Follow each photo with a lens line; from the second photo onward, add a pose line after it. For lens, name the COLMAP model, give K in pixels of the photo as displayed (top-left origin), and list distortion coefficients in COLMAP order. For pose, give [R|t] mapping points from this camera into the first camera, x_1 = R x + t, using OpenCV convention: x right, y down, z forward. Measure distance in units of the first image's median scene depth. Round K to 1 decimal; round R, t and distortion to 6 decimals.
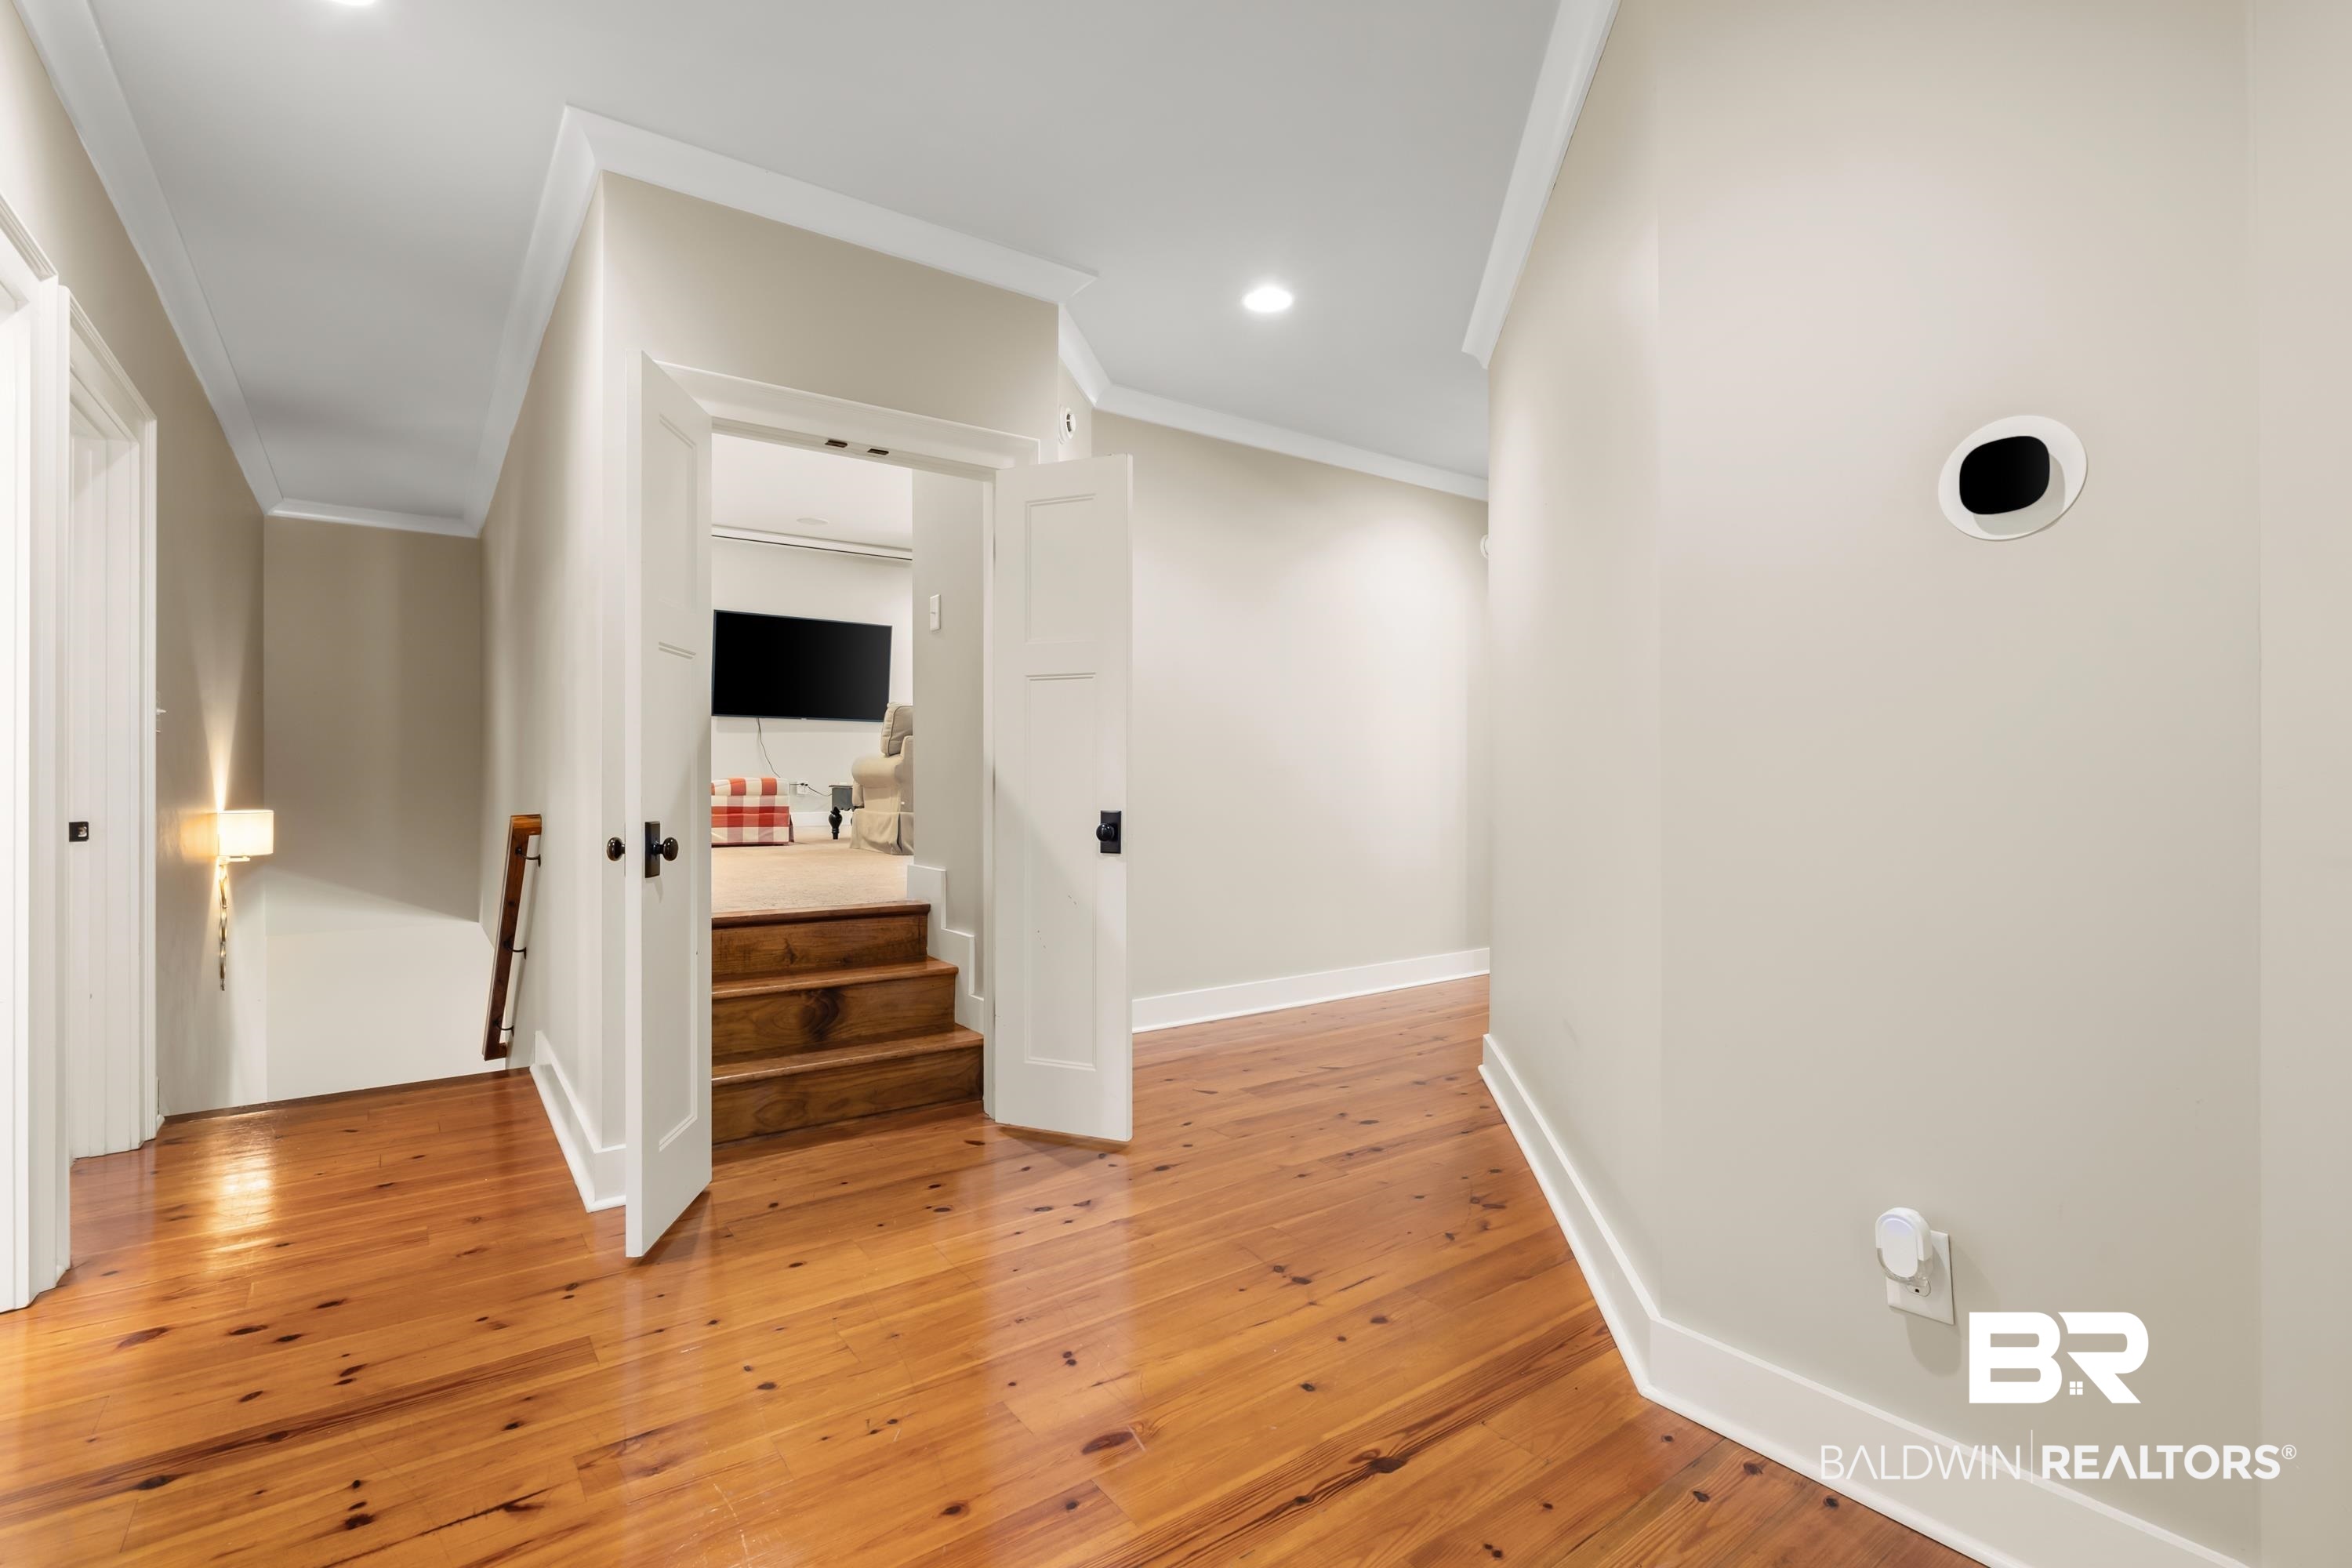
lens RADIAL K [[1074.8, 0, 1181.3], [0, 1074.8, 774.7], [0, 0, 1]] dist [-0.003321, 0.001231]
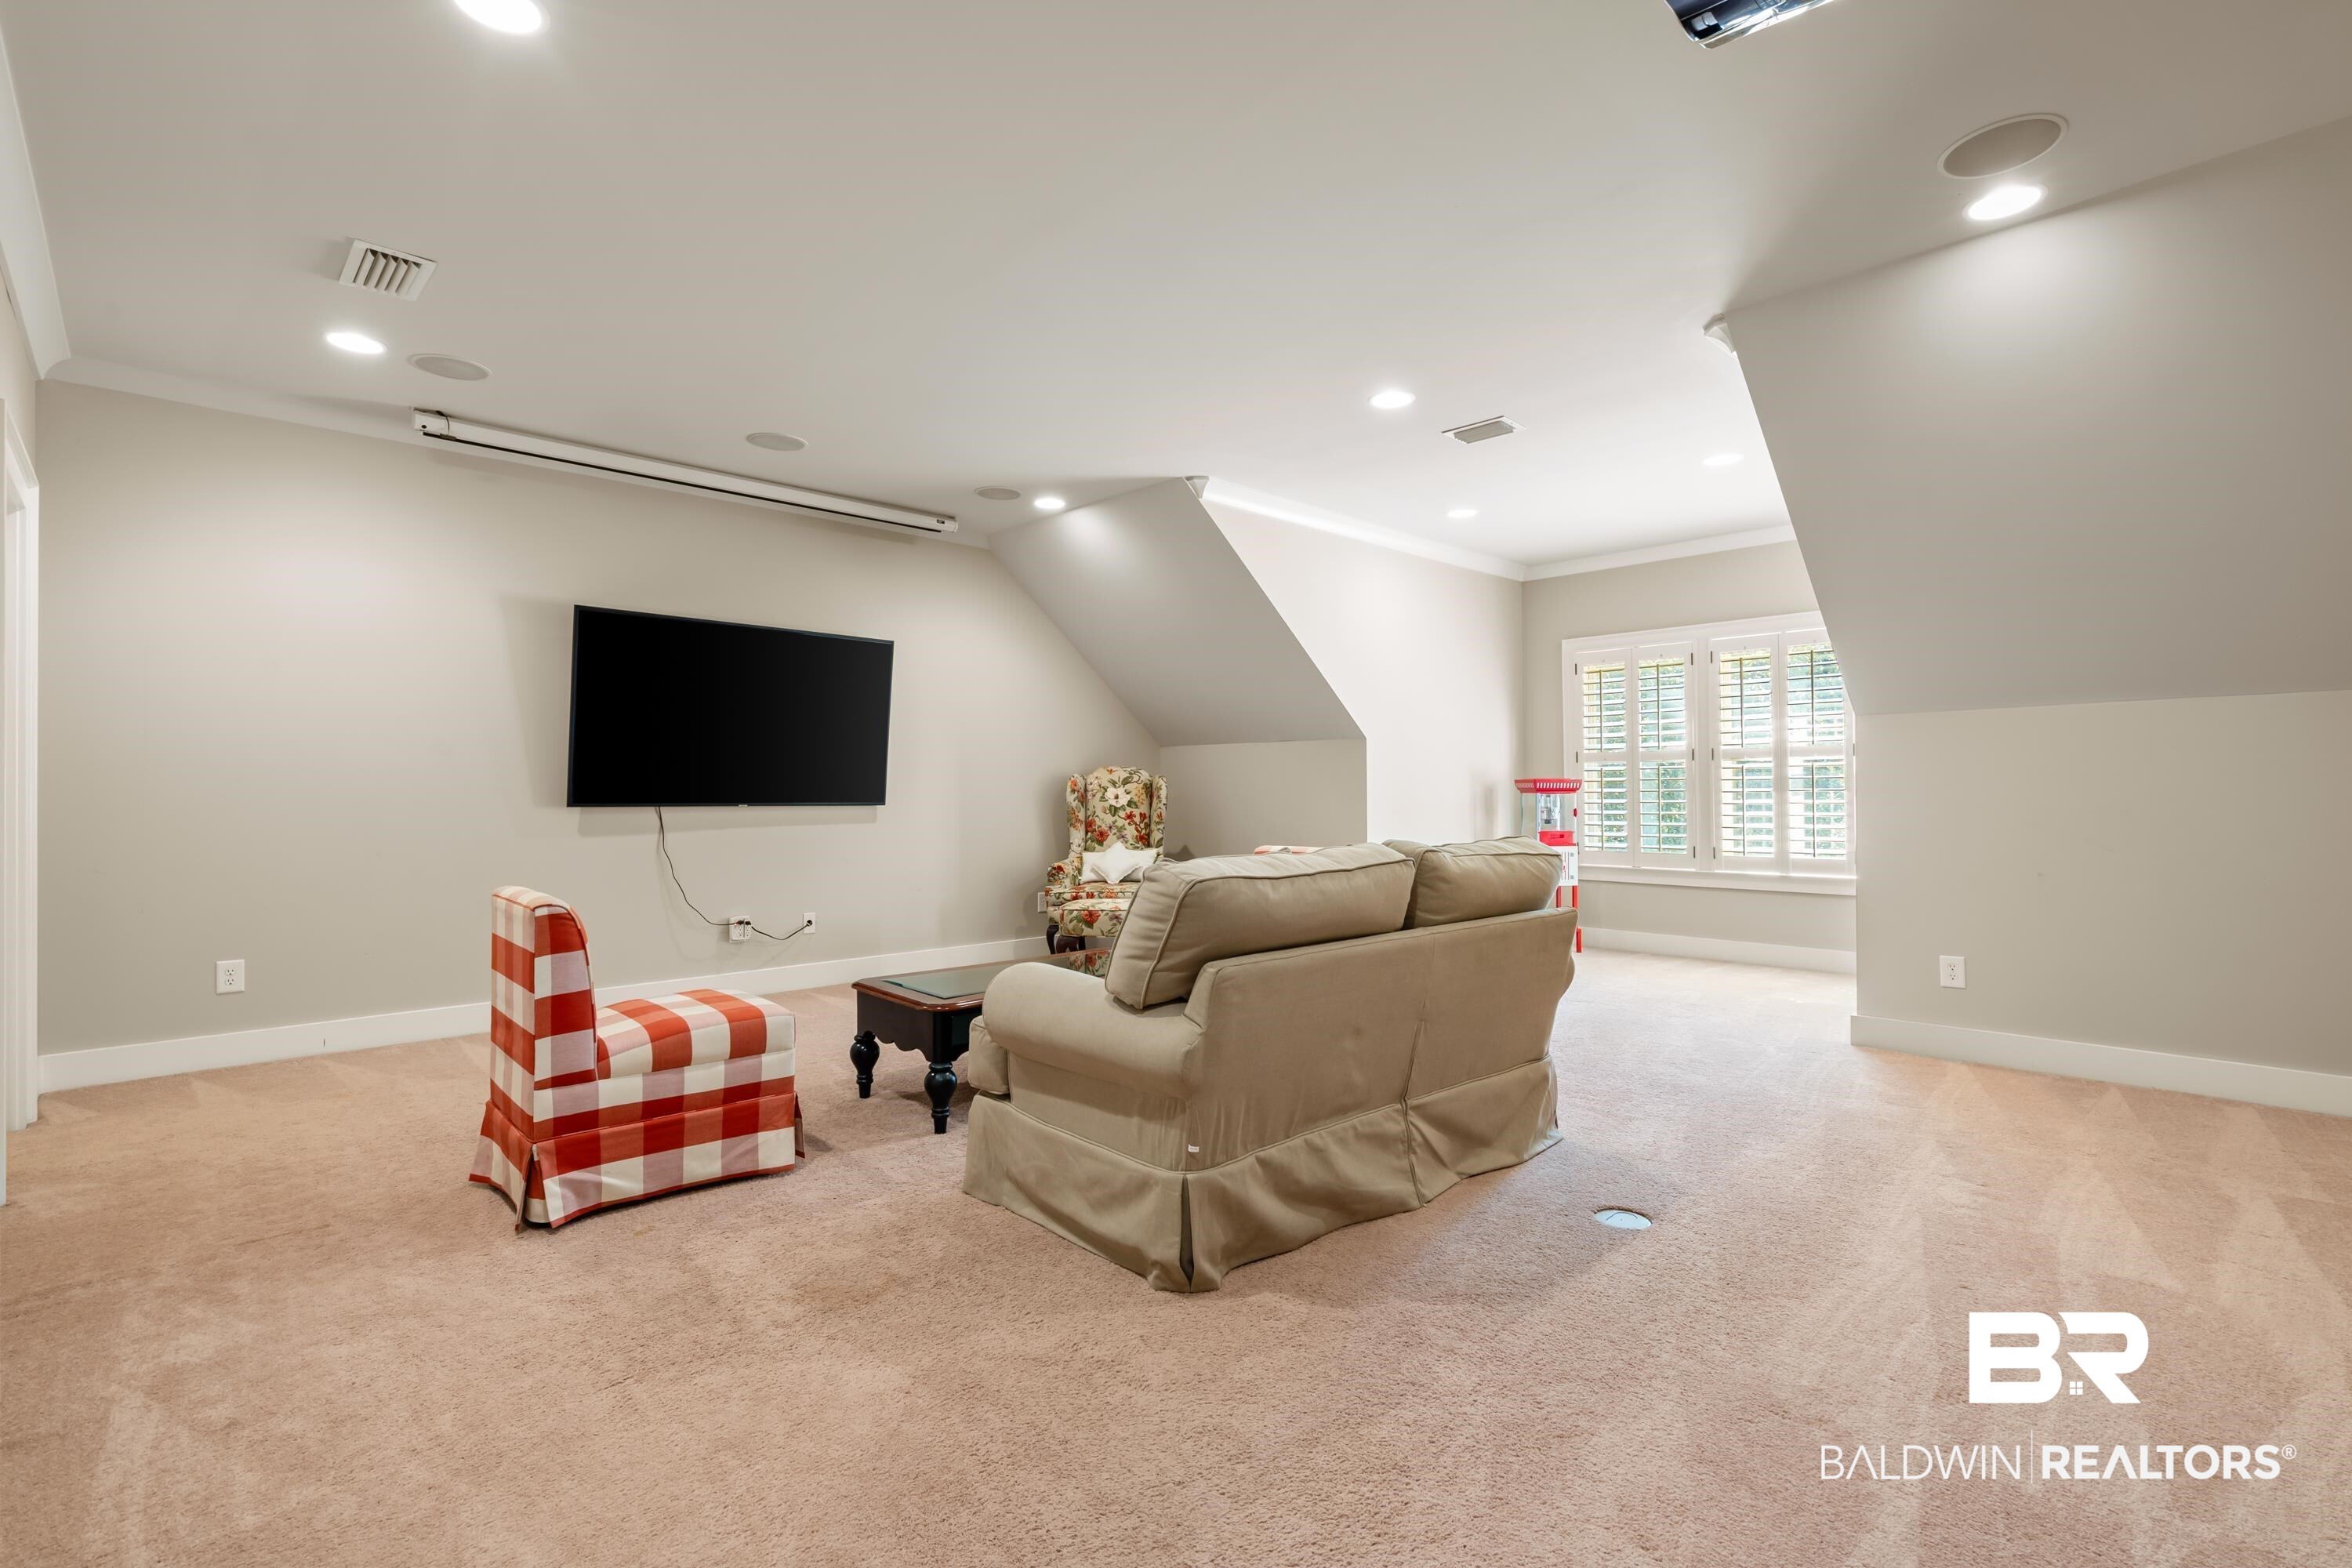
lens RADIAL K [[1074.8, 0, 1171.0], [0, 1074.8, 794.6], [0, 0, 1]] dist [-0.003321, 0.001231]
pose [[0.992136, -0.000623, 0.125166, -0.275632], [0.000390, 0.999998, 0.001886, -0.079564], [-0.125167, -0.001823, 0.992134, 0.578462]]
